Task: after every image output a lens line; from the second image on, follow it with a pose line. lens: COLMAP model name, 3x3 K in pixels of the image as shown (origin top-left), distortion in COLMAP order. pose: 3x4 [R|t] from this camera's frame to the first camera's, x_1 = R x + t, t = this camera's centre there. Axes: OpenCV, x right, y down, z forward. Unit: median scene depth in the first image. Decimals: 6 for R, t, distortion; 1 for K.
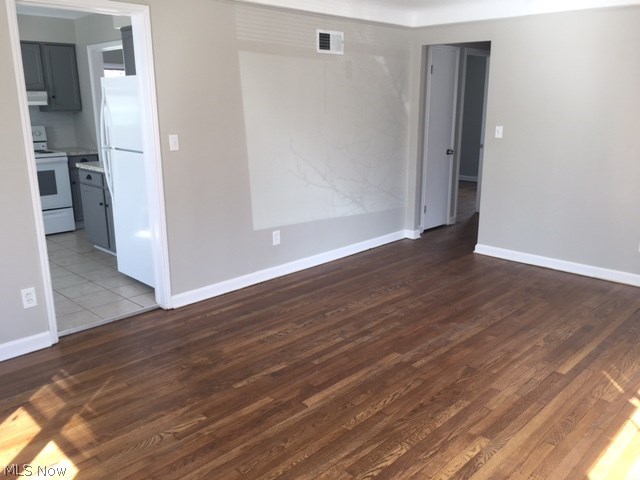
lens RADIAL K [[544.7, 0, 316.0], [0, 544.7, 239.8], [0, 0, 1]] dist [0.012908, 0.001669]
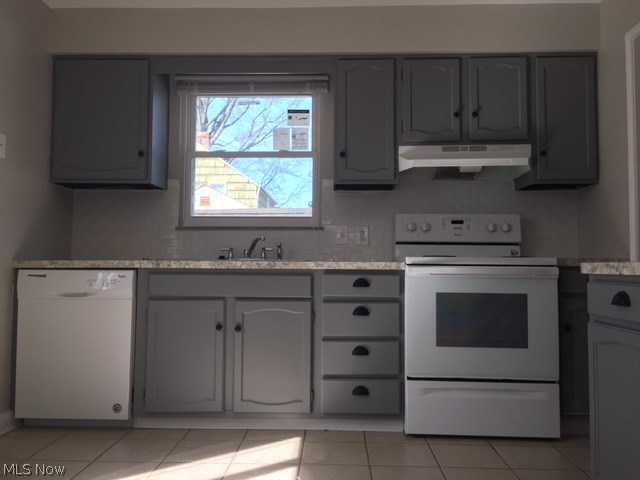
lens RADIAL K [[544.7, 0, 316.0], [0, 544.7, 239.8], [0, 0, 1]] dist [0.012908, 0.001669]
pose [[0.669394, -0.030950, -0.742263, -0.242813], [-0.194108, 0.957138, -0.214961, -0.036919], [0.717101, 0.287973, 0.634695, 0.539298]]
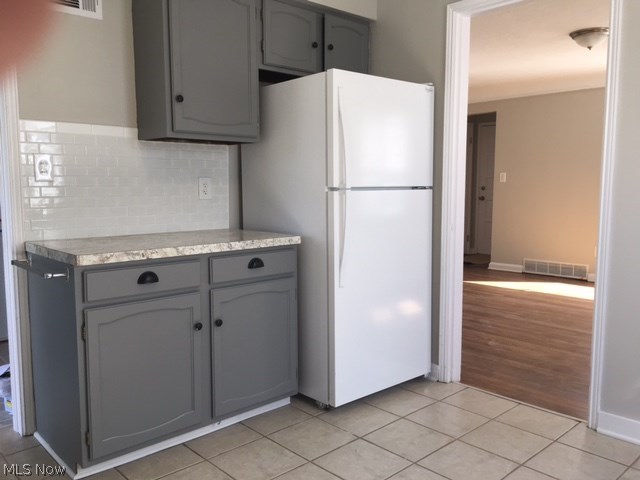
lens RADIAL K [[544.7, 0, 316.0], [0, 544.7, 239.8], [0, 0, 1]] dist [0.012908, 0.001669]
pose [[0.062056, -0.094443, 0.993594, -1.510869], [0.257140, 0.963419, 0.075515, -0.261944], [-0.964380, 0.250806, 0.084071, 1.550998]]
